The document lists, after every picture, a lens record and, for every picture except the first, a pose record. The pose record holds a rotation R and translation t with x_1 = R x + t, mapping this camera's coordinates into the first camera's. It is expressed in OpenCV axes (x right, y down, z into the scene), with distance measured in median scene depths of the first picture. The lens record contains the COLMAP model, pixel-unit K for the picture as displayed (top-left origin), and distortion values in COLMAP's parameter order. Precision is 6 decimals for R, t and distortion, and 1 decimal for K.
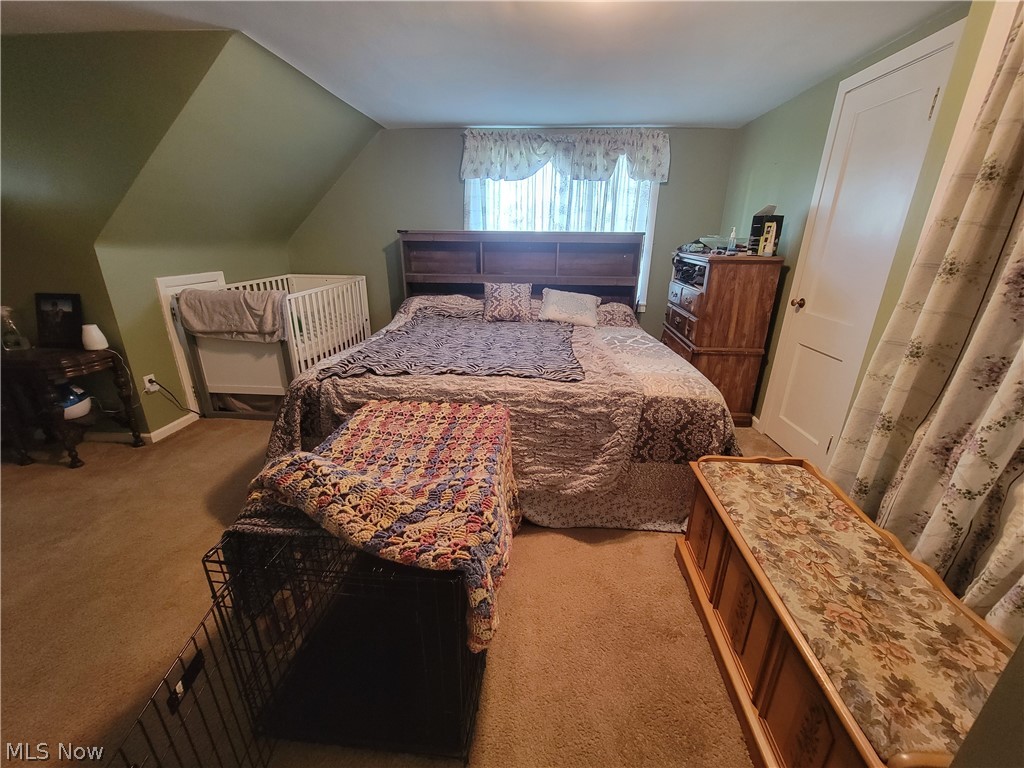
lens RADIAL K [[417.7, 0, 509.1], [0, 417.7, 383.0], [0, 0, 1]] dist [-0.000928, 0.000714]
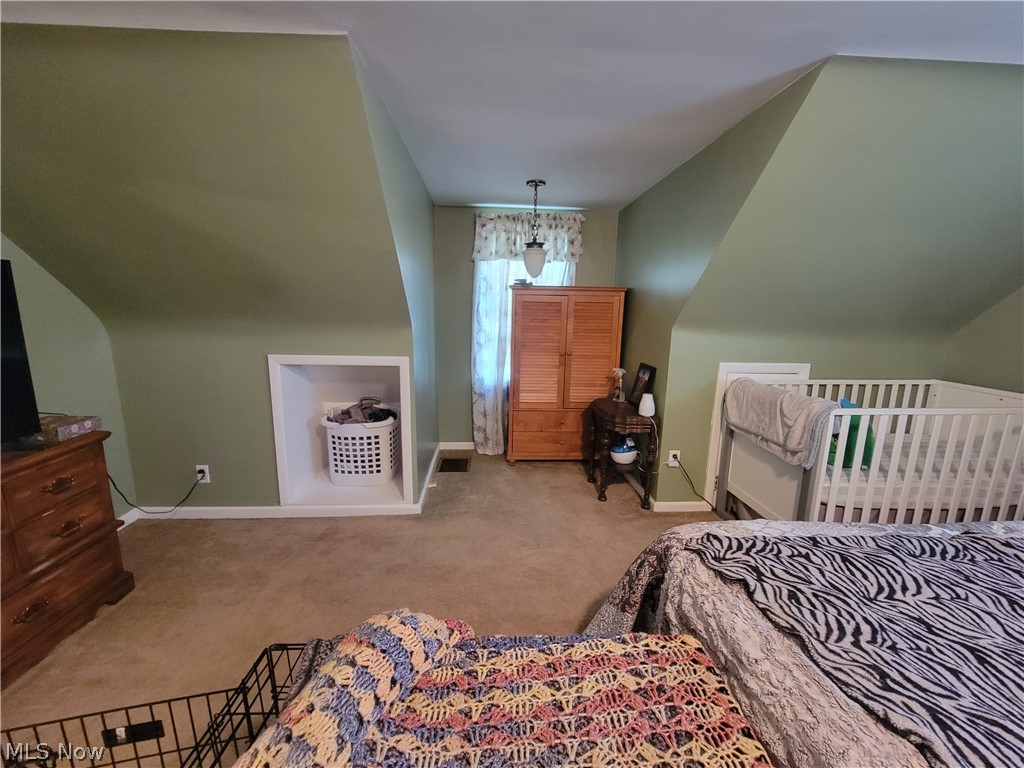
lens RADIAL K [[417.7, 0, 508.8], [0, 417.7, 386.1], [0, 0, 1]] dist [-0.000928, 0.000714]
pose [[0.131377, 0.173986, -0.975945, 0.059262], [-0.344451, 0.931151, 0.119632, -0.149126], [0.929566, 0.320448, 0.182261, 0.384356]]
